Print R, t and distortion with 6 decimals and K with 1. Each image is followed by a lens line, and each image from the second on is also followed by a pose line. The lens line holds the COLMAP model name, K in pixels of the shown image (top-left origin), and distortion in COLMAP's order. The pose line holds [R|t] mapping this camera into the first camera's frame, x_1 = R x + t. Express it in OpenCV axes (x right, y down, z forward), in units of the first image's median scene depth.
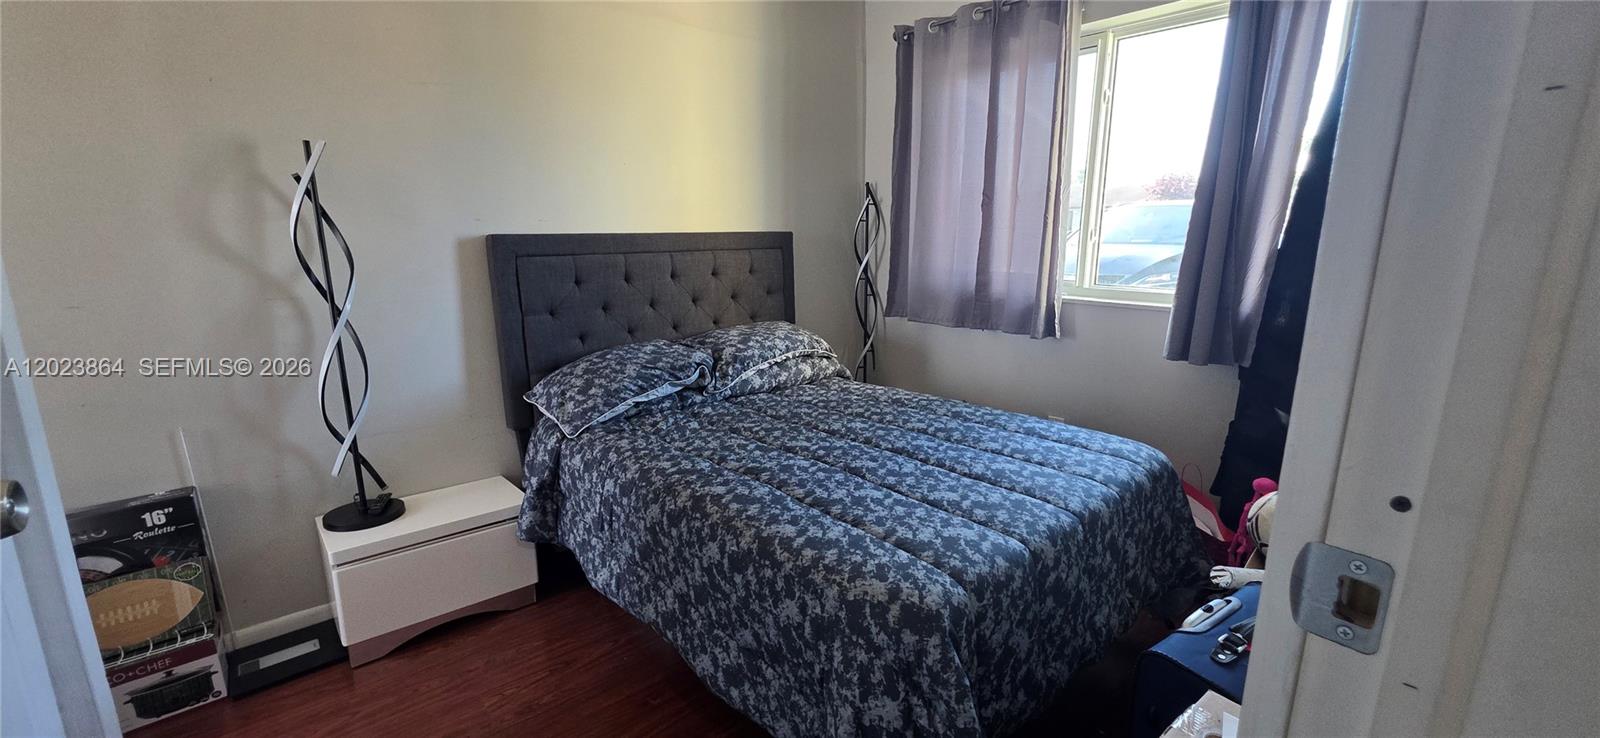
lens RADIAL K [[638.6, 0, 802.8], [0, 638.6, 372.9], [0, 0, 1]] dist [0.006061, -0.001349]
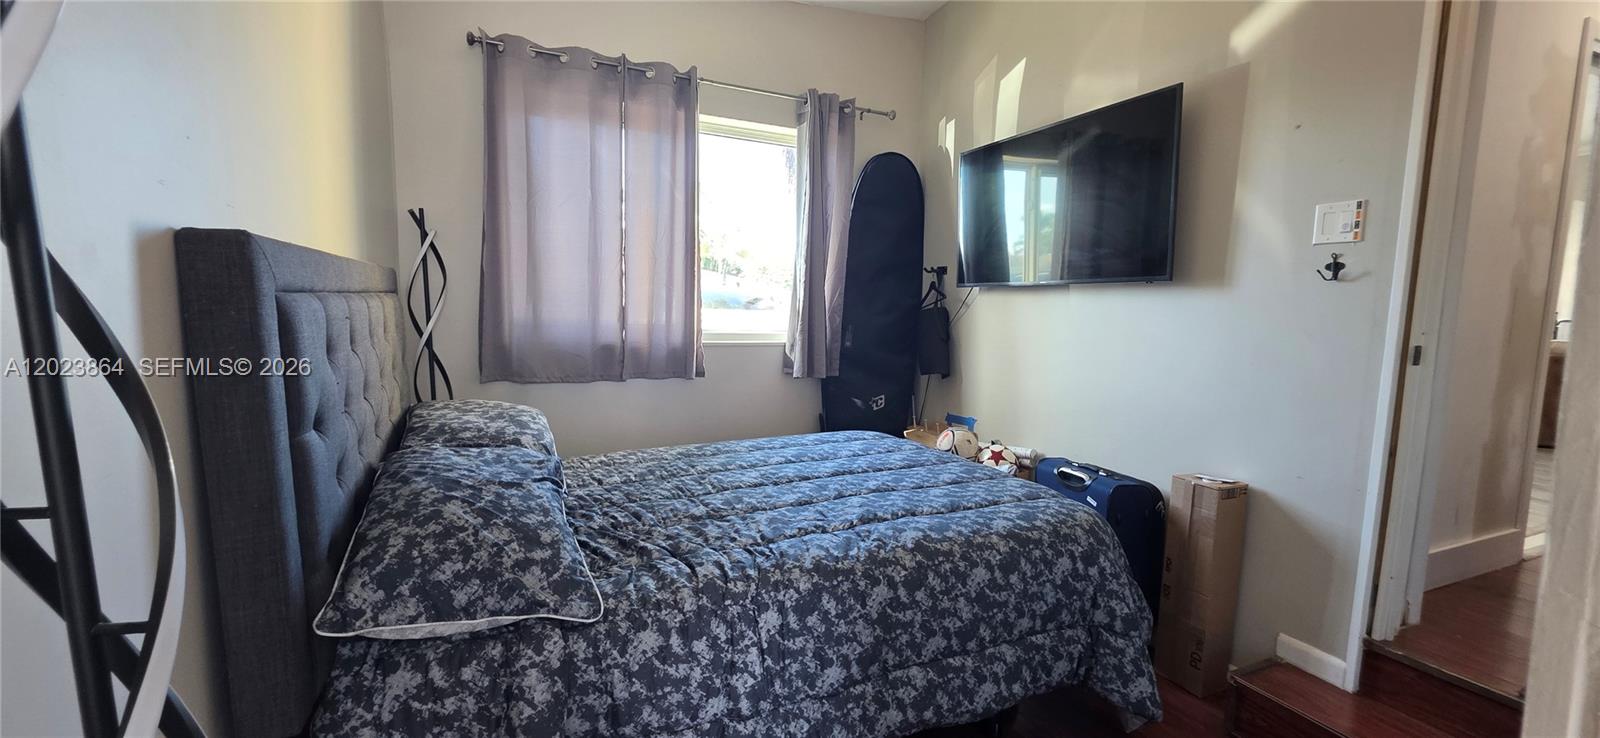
lens RADIAL K [[638.6, 0, 803.5], [0, 638.6, 369.6], [0, 0, 1]] dist [0.006061, -0.001349]
pose [[0.282354, -0.089247, 0.955150, -1.095945], [0.187048, 0.981675, 0.036432, -0.129202], [-0.940898, 0.168372, 0.293874, 0.843513]]
